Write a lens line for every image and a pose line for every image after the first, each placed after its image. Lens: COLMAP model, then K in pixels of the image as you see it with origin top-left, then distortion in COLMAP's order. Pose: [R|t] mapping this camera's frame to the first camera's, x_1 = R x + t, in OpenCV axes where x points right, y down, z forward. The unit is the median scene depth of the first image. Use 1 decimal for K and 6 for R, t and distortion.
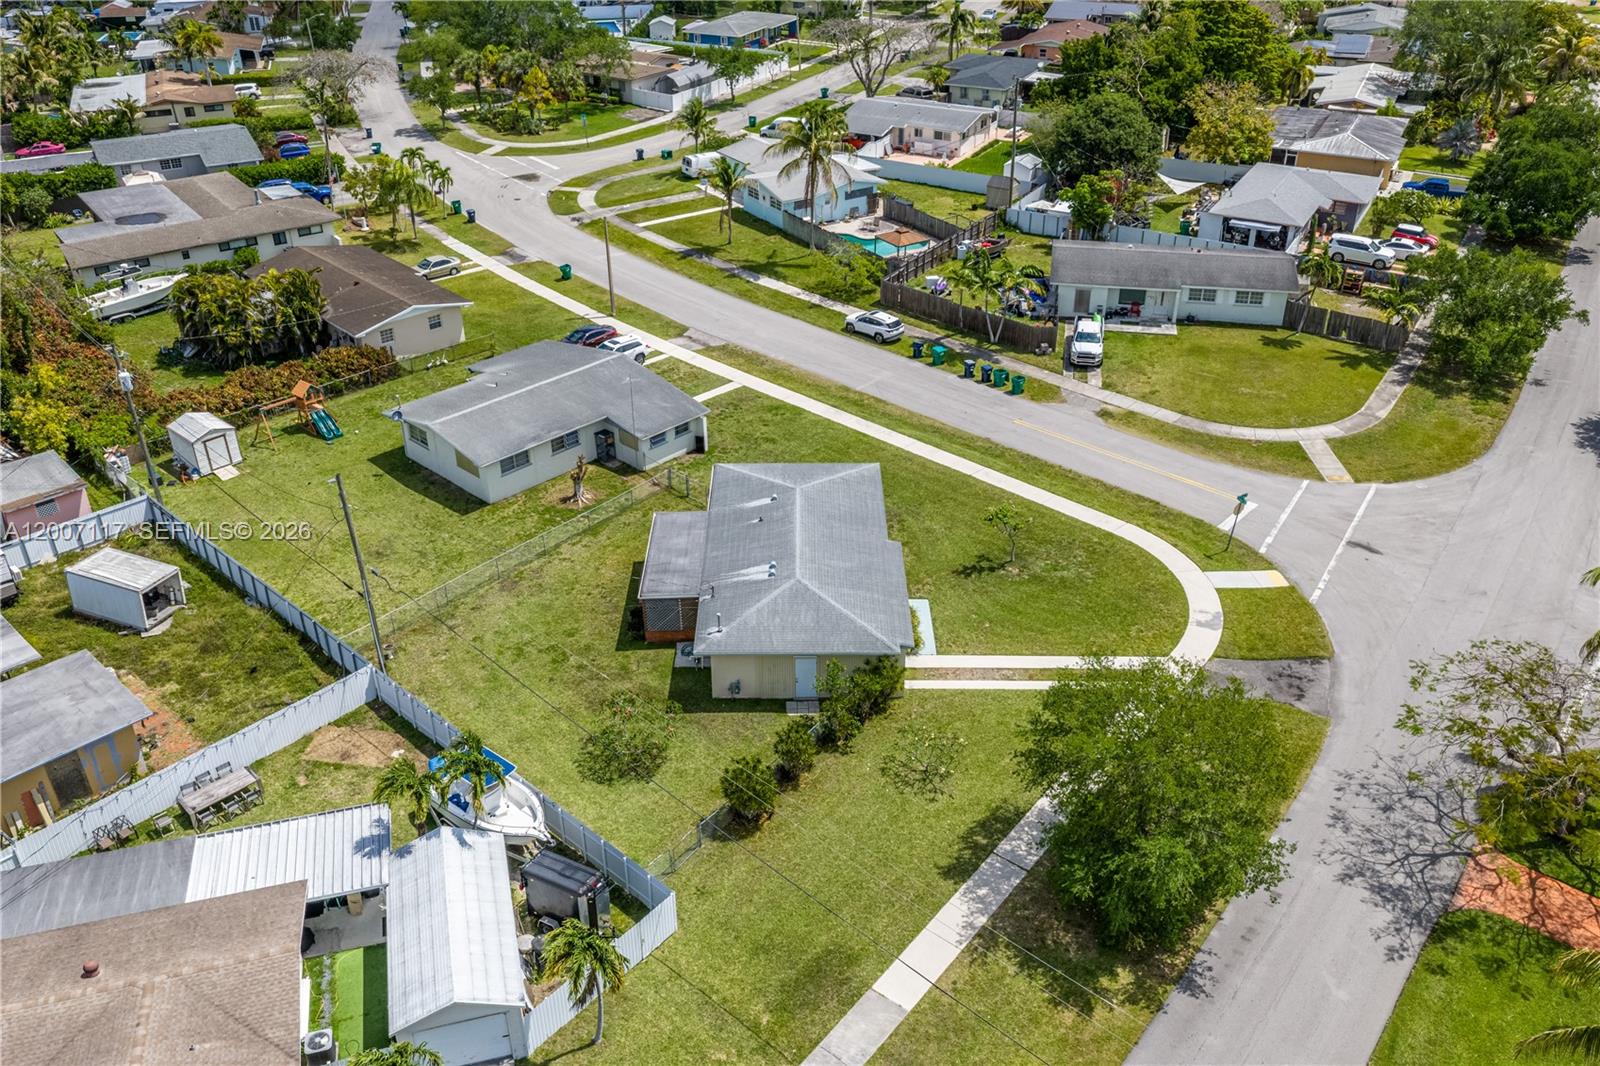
lens RADIAL K [[1322.5, 0, 805.3], [0, 1322.5, 528.8], [0, 0, 1]] dist [0.010986, -0.013826]
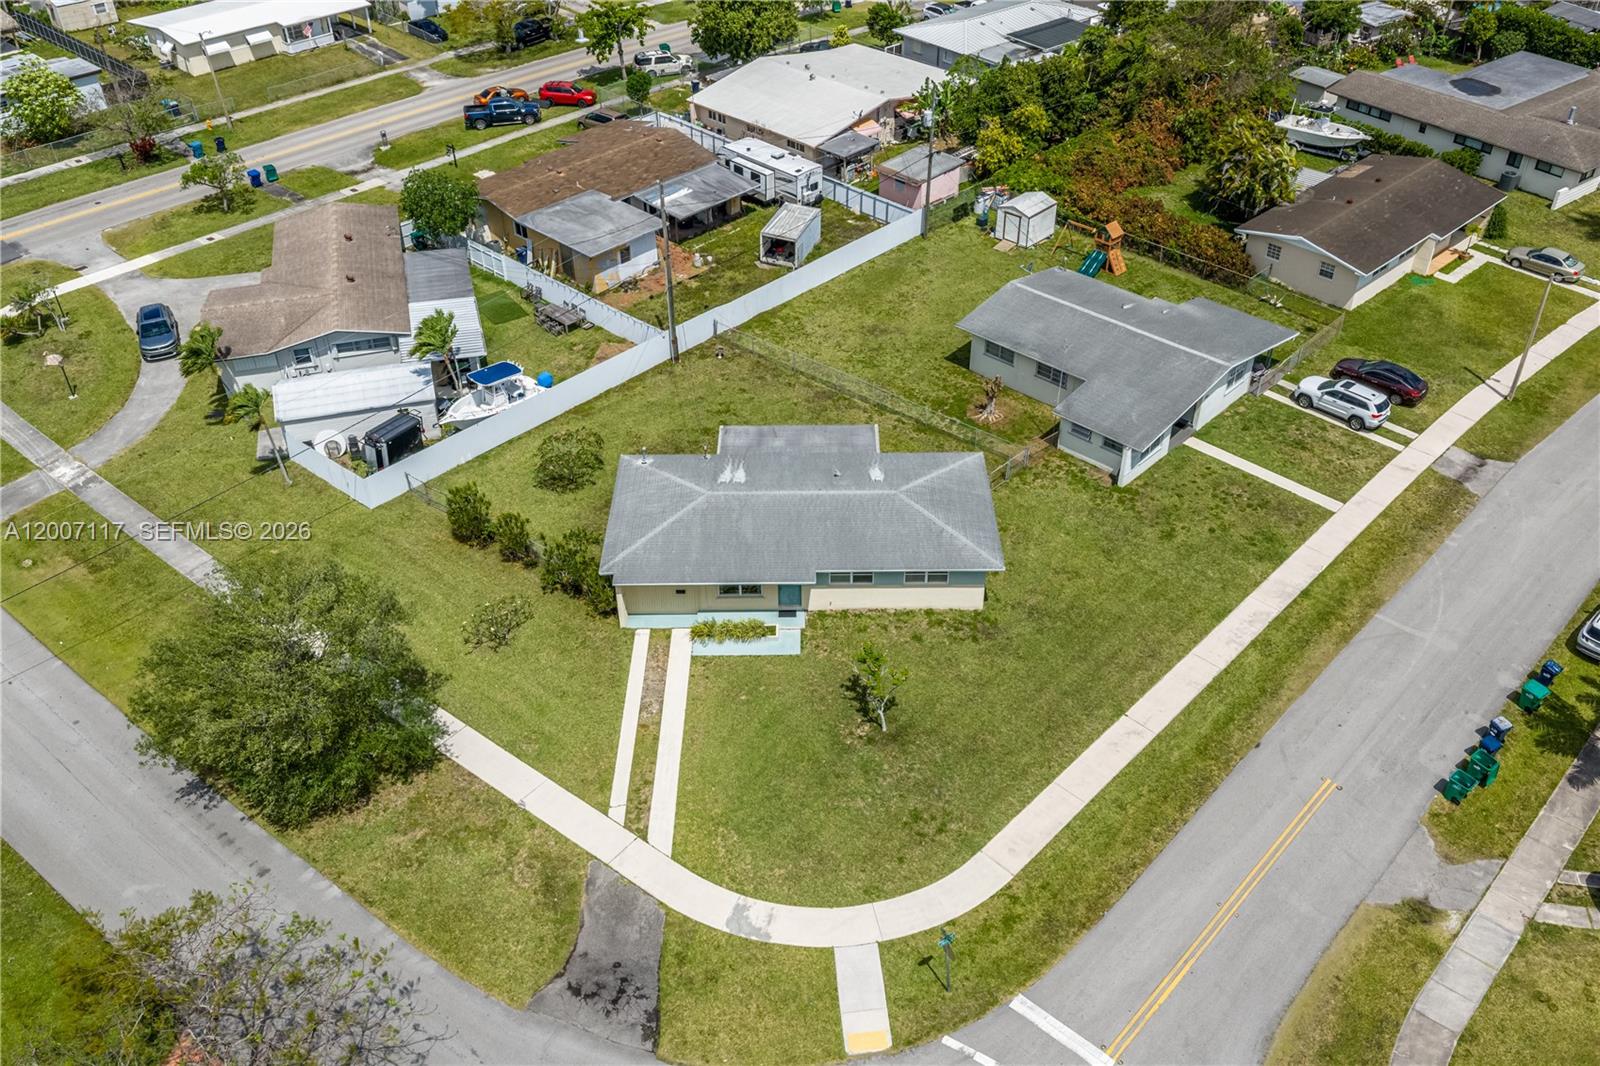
lens RADIAL K [[1322.5, 0, 805.3], [0, 1322.5, 528.8], [0, 0, 1]] dist [0.010986, -0.013826]
pose [[-0.004447, 0.608953, -0.793194, 0.627252], [-0.498477, 0.686277, 0.529665, -0.398567], [0.866891, 0.397744, 0.300497, 0.609330]]
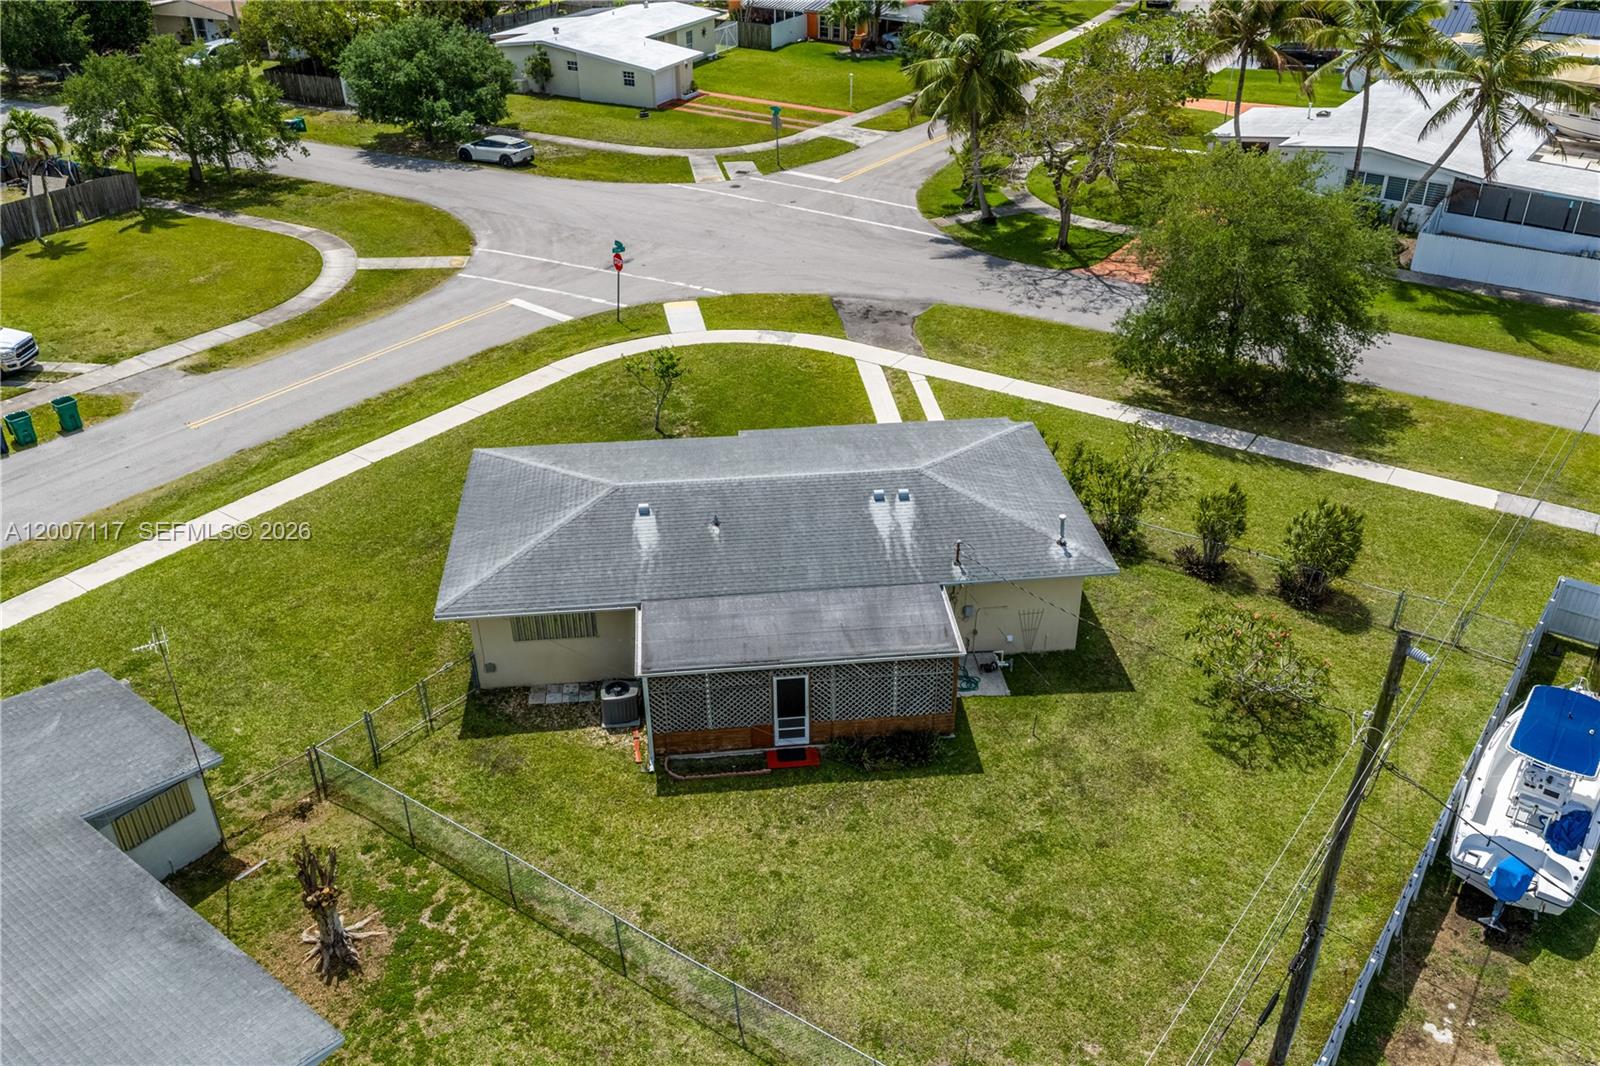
lens RADIAL K [[1322.5, 0, 805.3], [0, 1322.5, 528.8], [0, 0, 1]] dist [0.010986, -0.013826]
pose [[-0.100508, -0.506888, 0.856132, -0.429686], [0.507936, 0.713764, 0.482227, -0.212030], [-0.855511, 0.483328, 0.185728, 0.741912]]
